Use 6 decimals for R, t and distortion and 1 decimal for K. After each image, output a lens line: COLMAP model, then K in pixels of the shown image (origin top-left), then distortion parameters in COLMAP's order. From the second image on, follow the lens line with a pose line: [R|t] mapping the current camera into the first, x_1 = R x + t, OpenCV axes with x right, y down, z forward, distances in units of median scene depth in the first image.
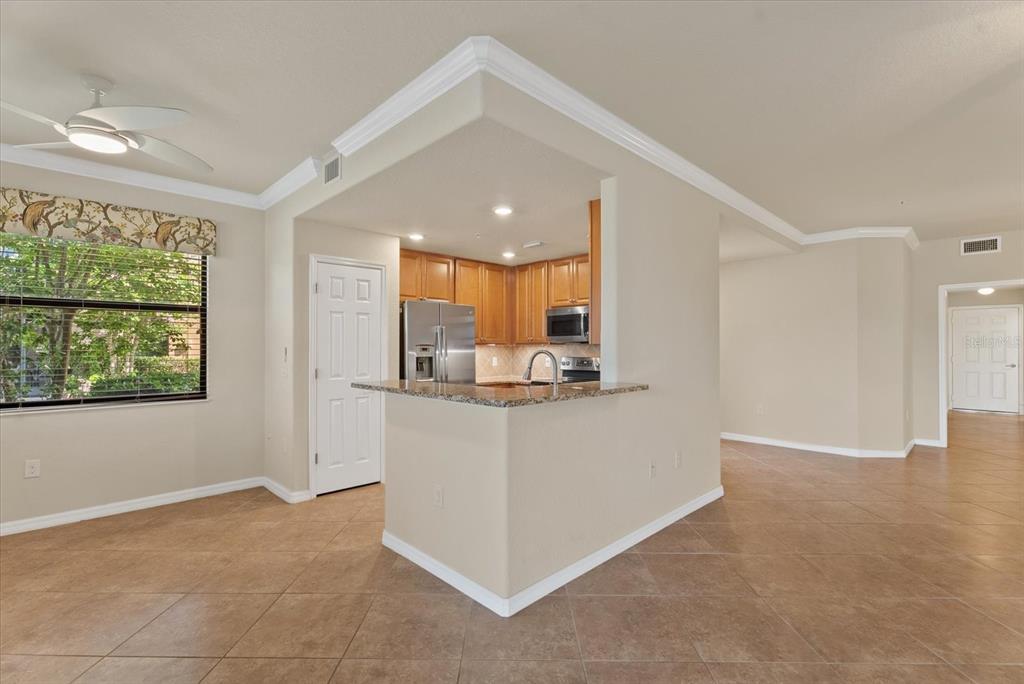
lens RADIAL K [[465.2, 0, 512.0], [0, 465.2, 343.8], [0, 0, 1]] dist [-0.002594, -0.000373]
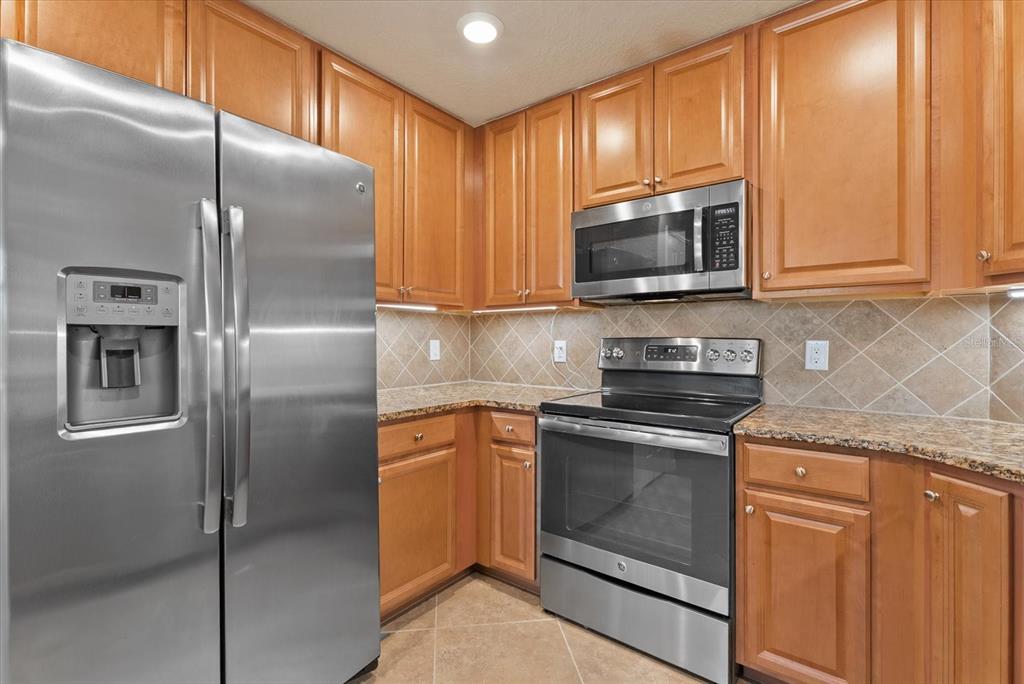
lens RADIAL K [[471.0, 0, 506.2], [0, 471.0, 336.2], [0, 0, 1]] dist [-0.001650, 0.000175]
pose [[0.992702, -0.001082, 0.120586, -0.032508], [0.000756, 0.999996, 0.002749, 0.032705], [-0.120588, -0.002638, 0.992699, 0.743453]]
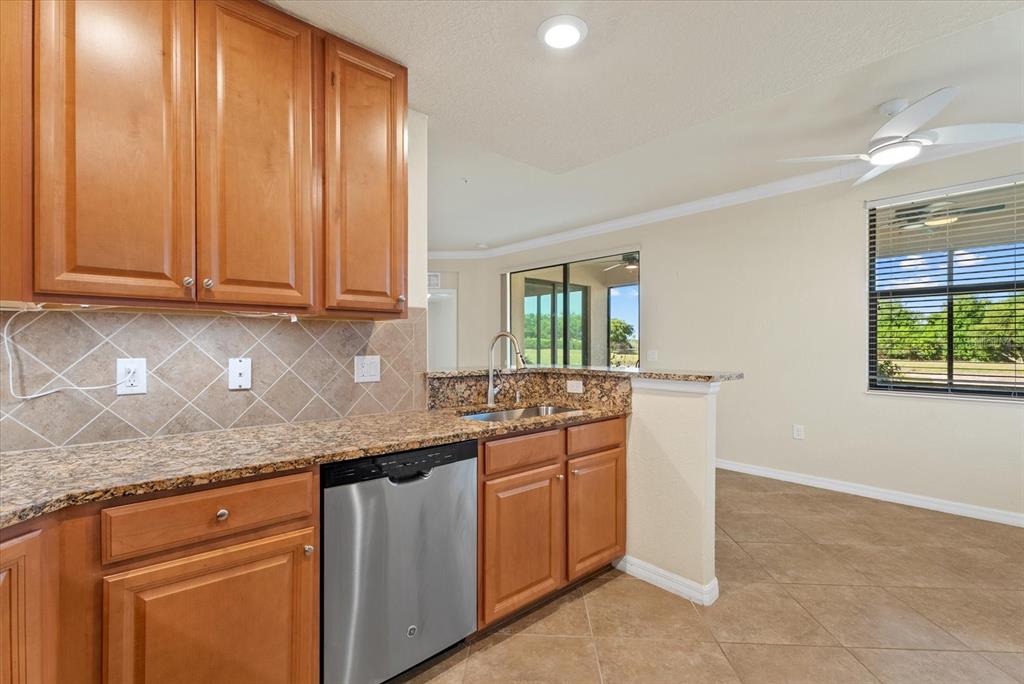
lens RADIAL K [[447.0, 0, 512.5], [0, 447.0, 347.9], [0, 0, 1]] dist [0.002512, 0.000347]
pose [[-0.998782, -0.000301, 0.049345, 0.008777], [-0.000420, 0.999997, -0.002399, 0.027134], [-0.049344, -0.002416, -0.998779, 1.217647]]
